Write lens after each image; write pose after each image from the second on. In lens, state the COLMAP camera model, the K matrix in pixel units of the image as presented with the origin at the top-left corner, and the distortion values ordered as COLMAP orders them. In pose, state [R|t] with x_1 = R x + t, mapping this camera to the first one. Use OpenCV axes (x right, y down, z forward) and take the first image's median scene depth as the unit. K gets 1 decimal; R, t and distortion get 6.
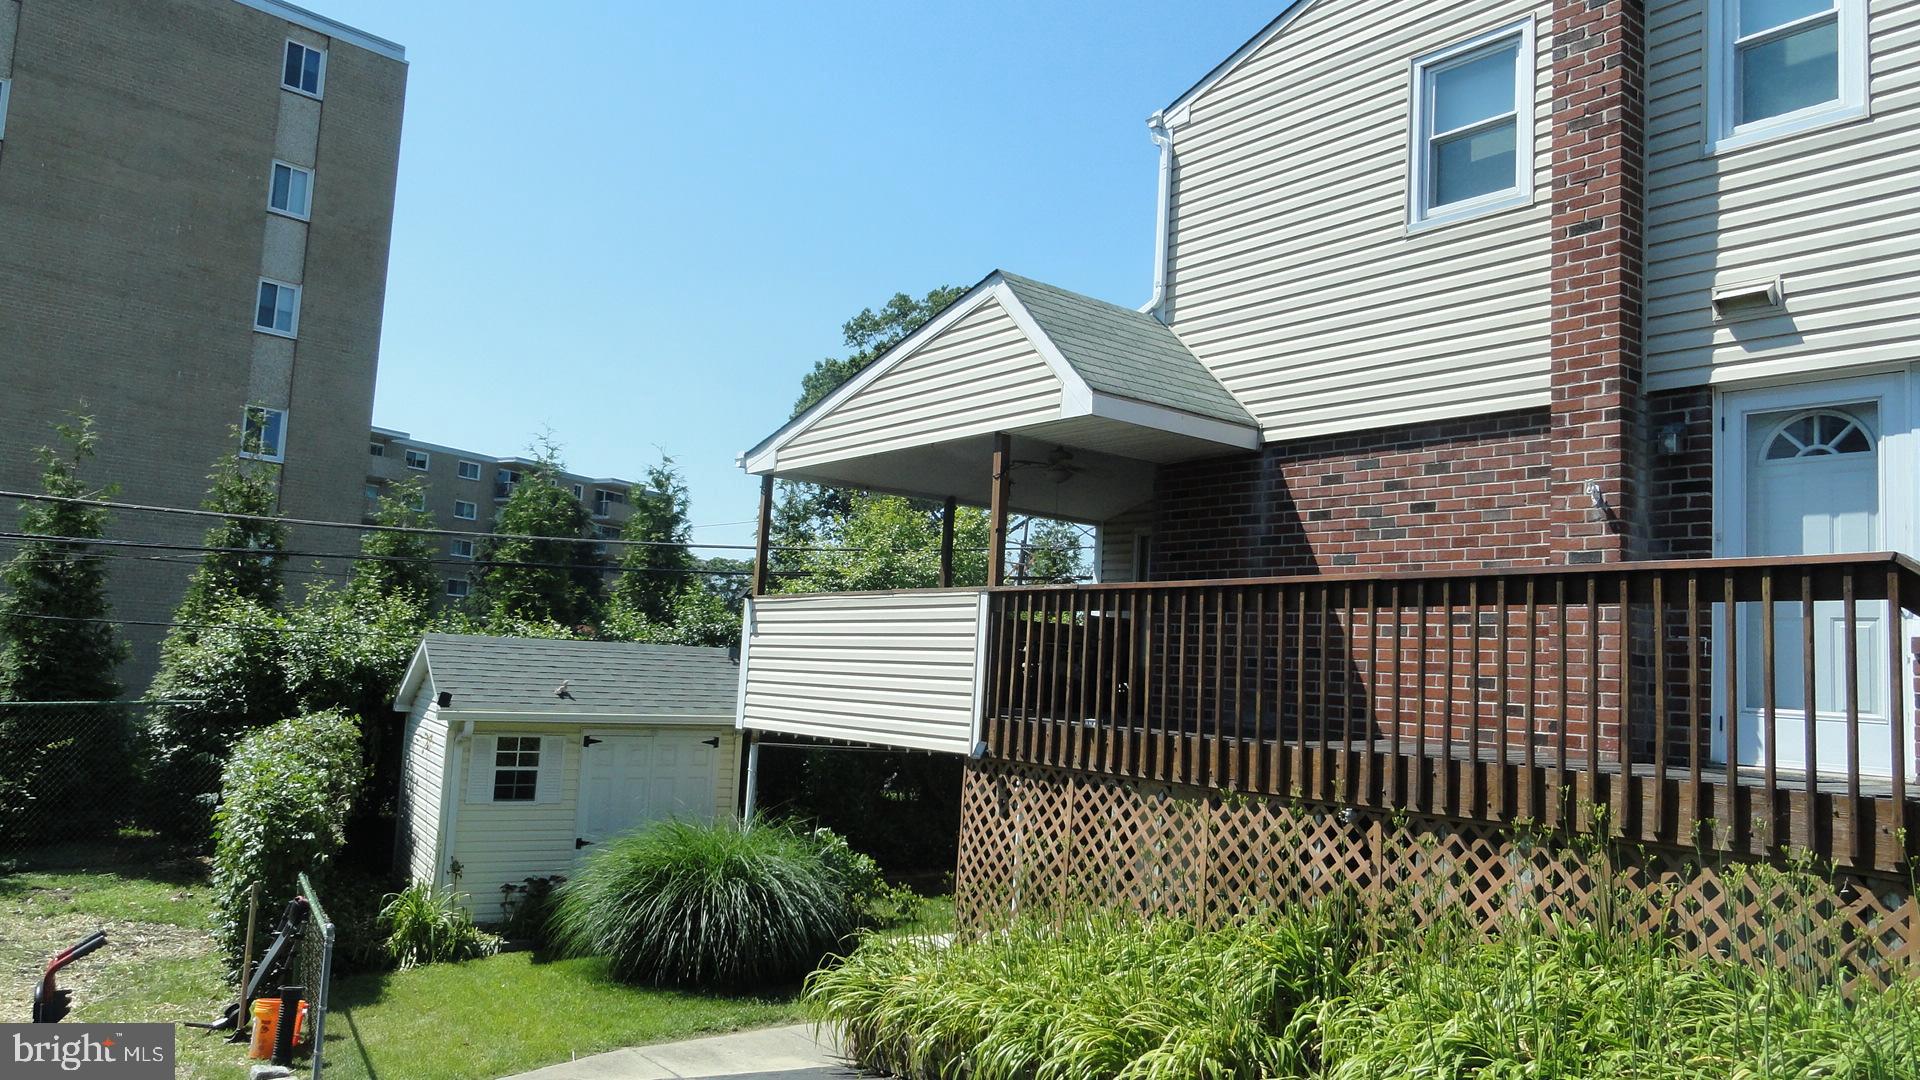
lens RADIAL K [[1319.8, 0, 956.1], [0, 1319.8, 547.5], [0, 0, 1]] dist [-0.003244, -0.001542]
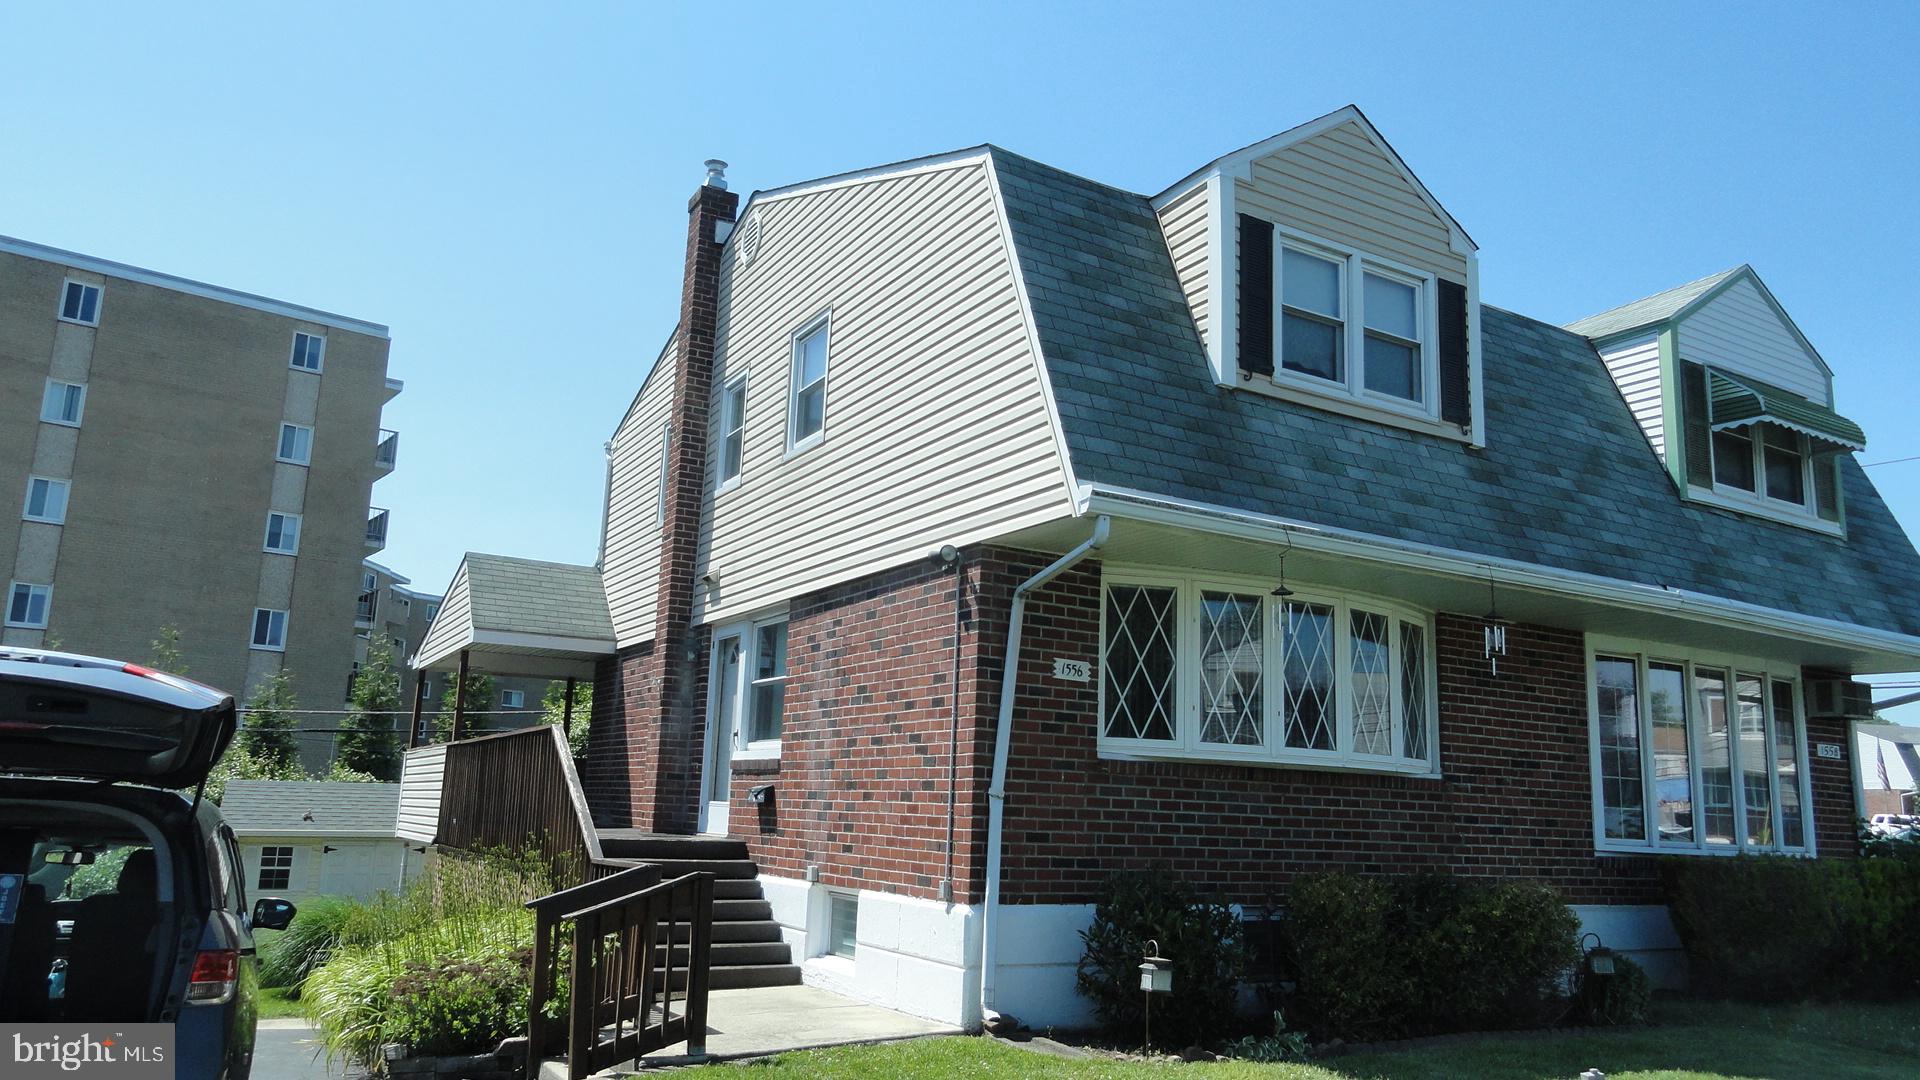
lens RADIAL K [[1338.8, 0, 960.0], [0, 1338.8, 540.0], [0, 0, 1]] dist [-0.003327, 0.001079]
pose [[0.990811, -0.045672, -0.127309, 0.696139], [0.031484, 0.993287, -0.111312, -0.012102], [0.131538, 0.106281, 0.985597, -0.479528]]
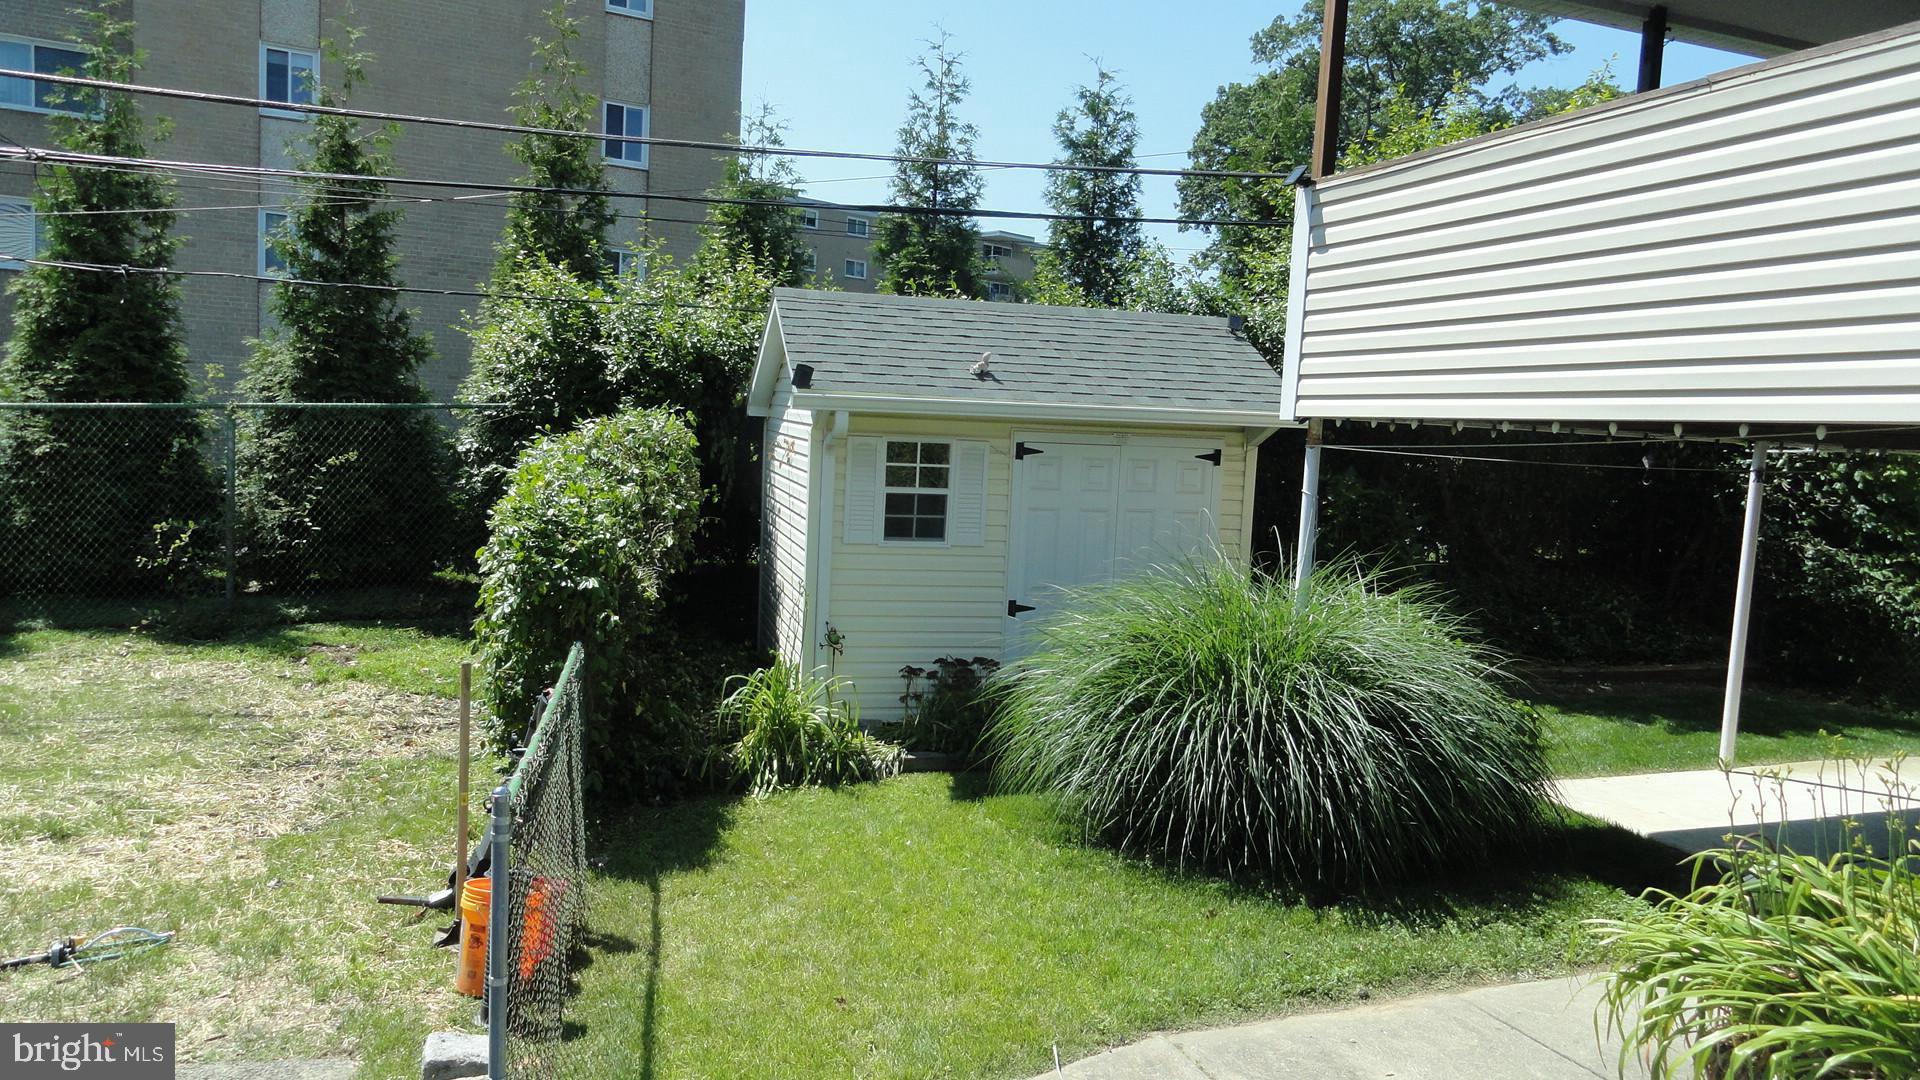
lens RADIAL K [[1319.8, 0, 956.1], [0, 1319.8, 547.5], [0, 0, 1]] dist [-0.003244, -0.001542]
pose [[0.959240, 0.018866, -0.281963, -0.140449], [0.029656, 0.985540, 0.166830, 0.092823], [0.281033, -0.168391, 0.944809, 0.415737]]
